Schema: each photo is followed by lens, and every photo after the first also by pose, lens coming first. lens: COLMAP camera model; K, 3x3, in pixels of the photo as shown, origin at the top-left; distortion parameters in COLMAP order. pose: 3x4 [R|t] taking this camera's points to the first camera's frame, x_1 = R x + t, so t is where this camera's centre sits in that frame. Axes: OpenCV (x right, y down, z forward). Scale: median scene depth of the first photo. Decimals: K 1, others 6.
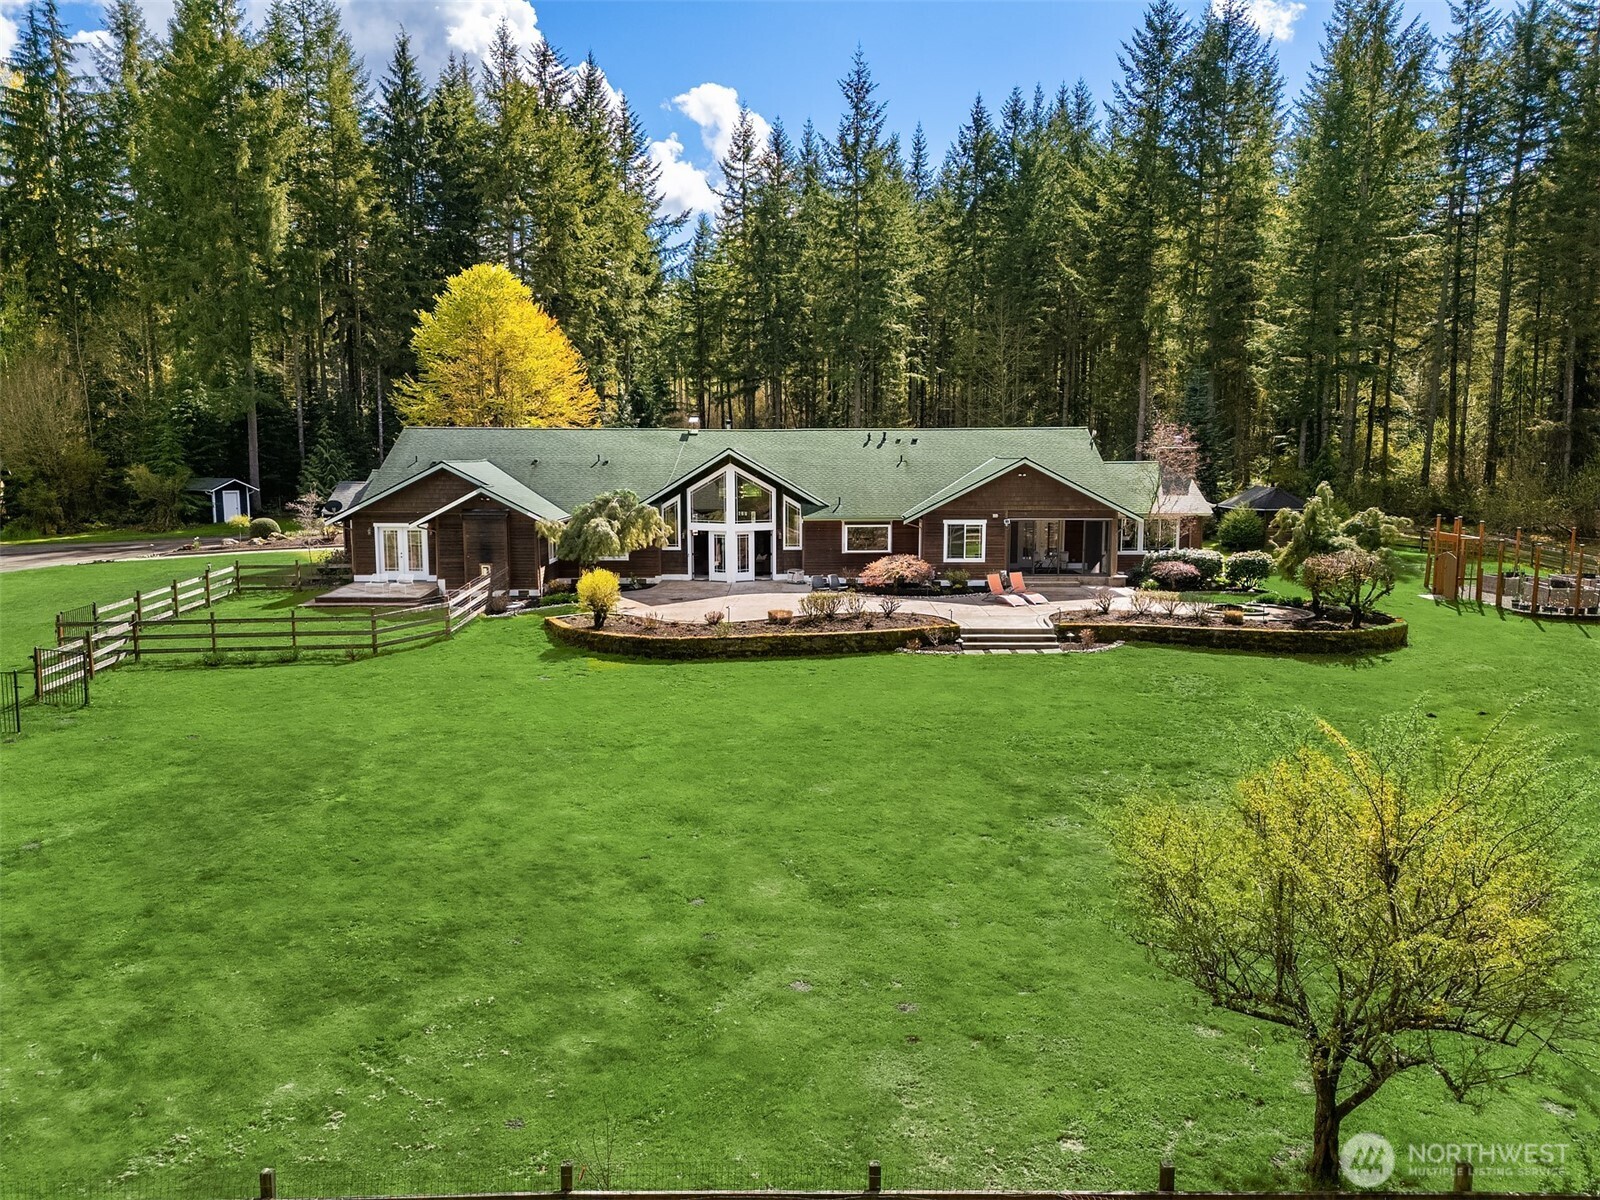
lens RADIAL K [[1171.2, 0, 800.0], [0, 1171.2, 600.0], [0, 0, 1]] dist [0.060319, -0.041965]
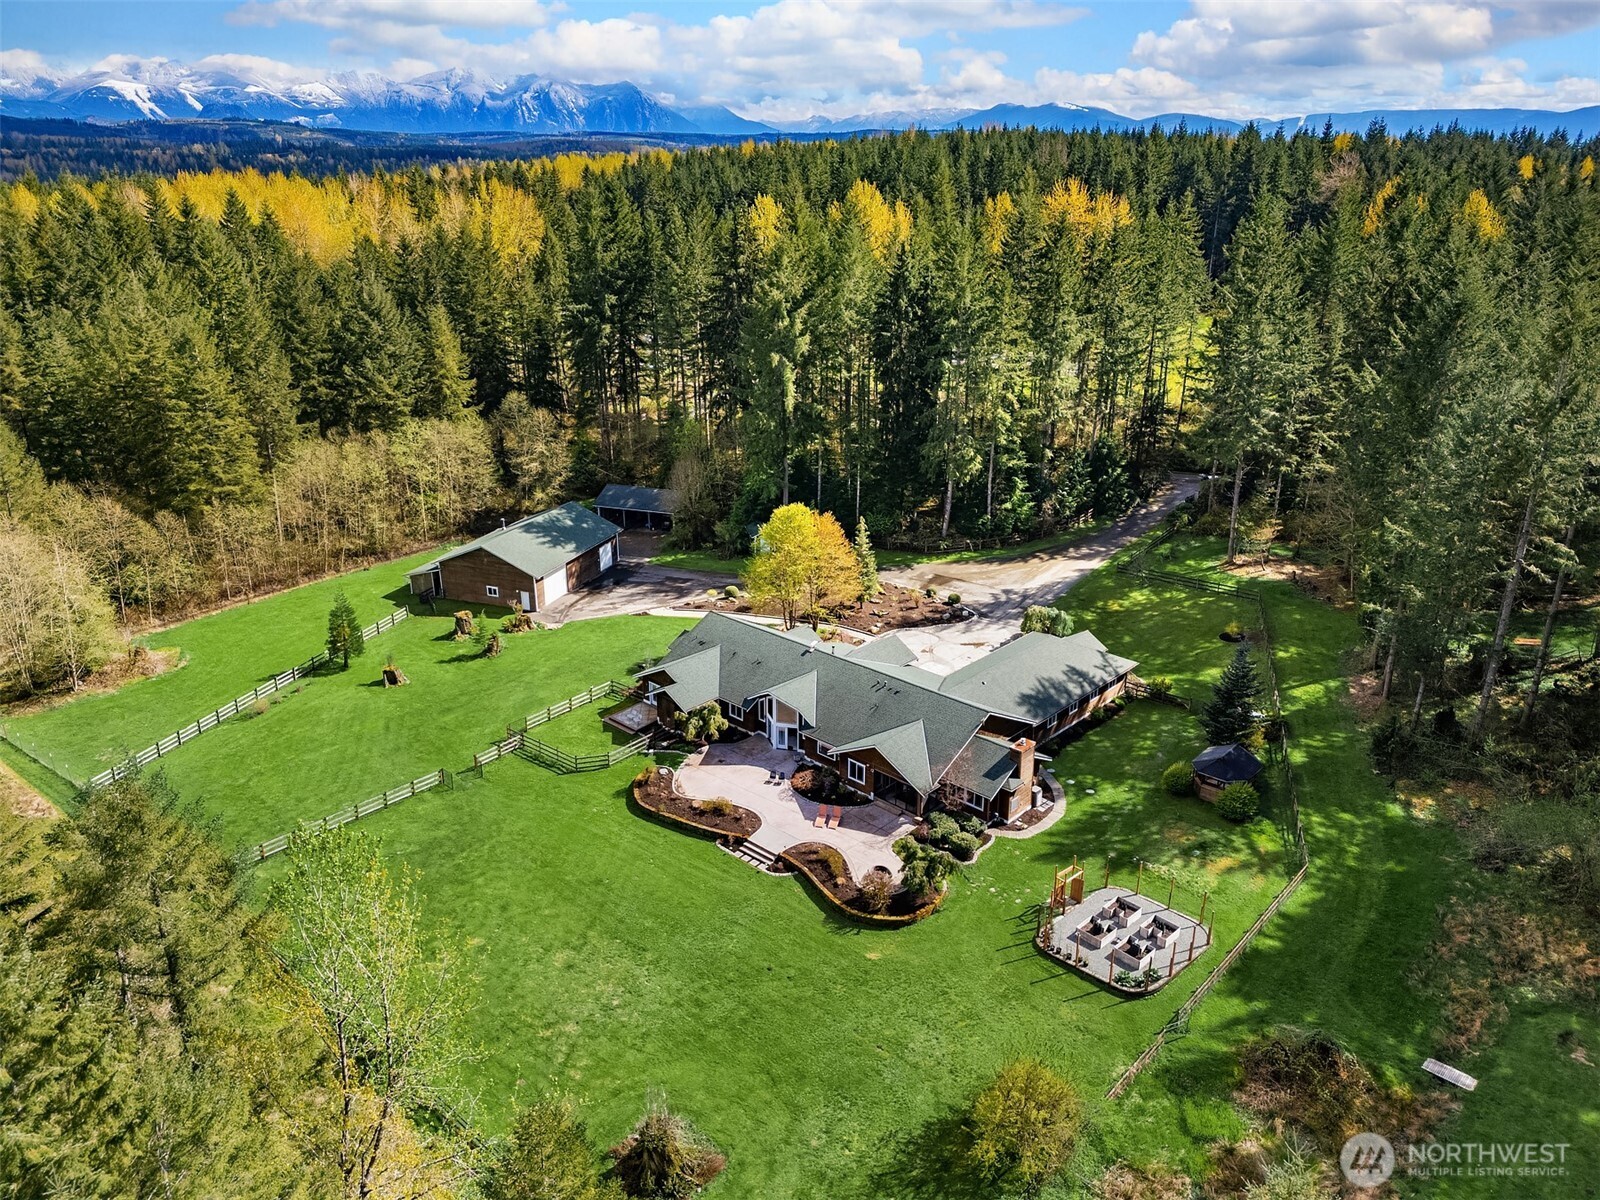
lens RADIAL K [[1171.2, 0, 800.0], [0, 1171.2, 600.0], [0, 0, 1]] dist [0.060319, -0.041965]
pose [[0.719360, 0.244891, -0.650039, 1.238033], [-0.085893, 0.959972, 0.266601, -0.813018], [0.689307, -0.135948, 0.711600, -0.377252]]
